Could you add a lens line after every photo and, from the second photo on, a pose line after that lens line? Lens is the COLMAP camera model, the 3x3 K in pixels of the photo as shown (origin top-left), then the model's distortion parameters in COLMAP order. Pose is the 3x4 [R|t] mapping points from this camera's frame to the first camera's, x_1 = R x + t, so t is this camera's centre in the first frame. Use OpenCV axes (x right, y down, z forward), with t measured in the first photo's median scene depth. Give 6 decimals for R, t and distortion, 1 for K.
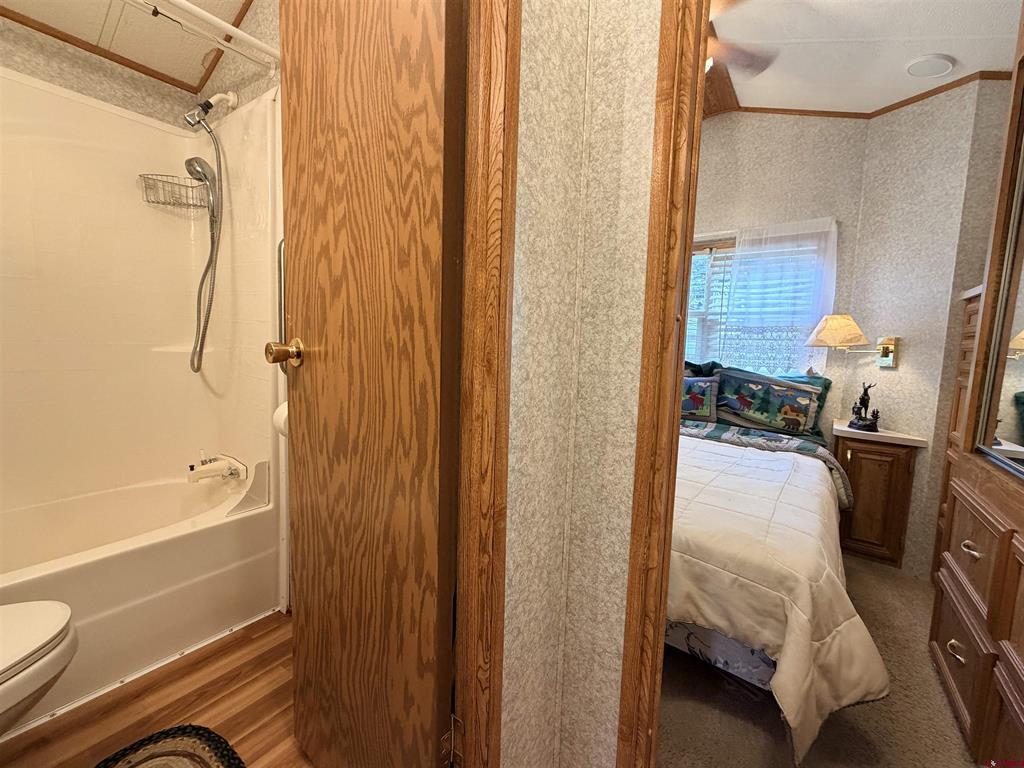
lens RADIAL K [[426.7, 0, 510.3], [0, 426.7, 385.2], [0, 0, 1]] dist [-0.008636, 0.002885]
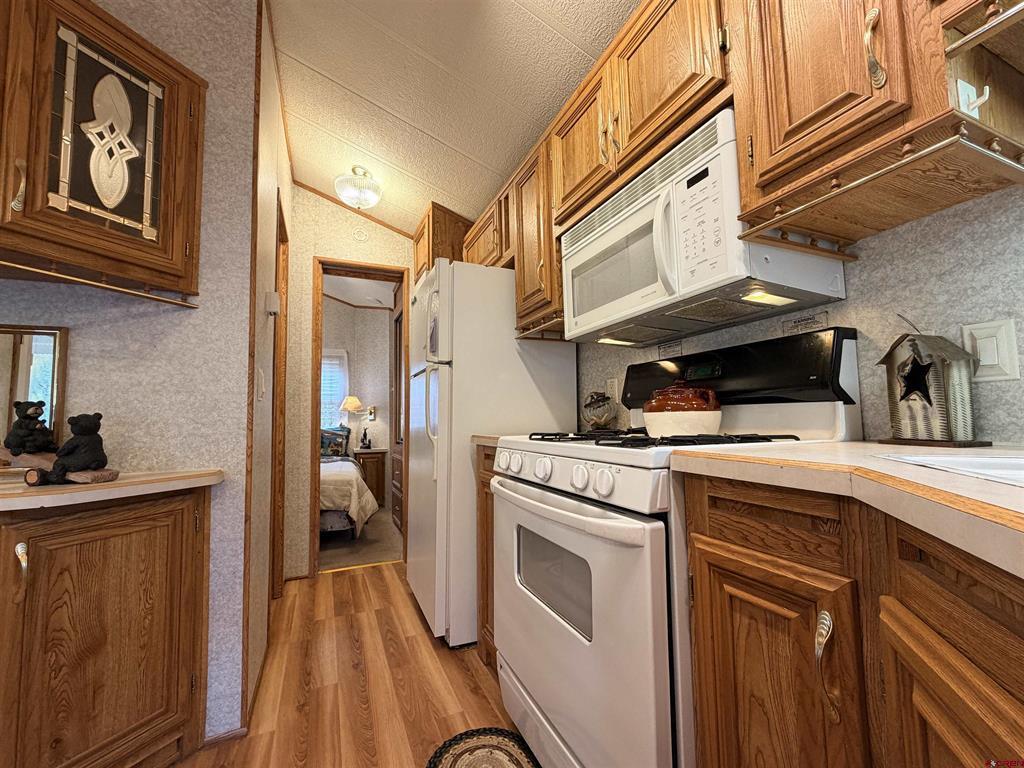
lens RADIAL K [[426.7, 0, 513.1], [0, 426.7, 385.8], [0, 0, 1]] dist [-0.008636, 0.002885]
pose [[0.510418, 0.028251, 0.859462, -0.670709], [0.125687, 0.986276, -0.107062, 0.115724], [-0.850692, 0.162669, 0.499862, -0.788236]]
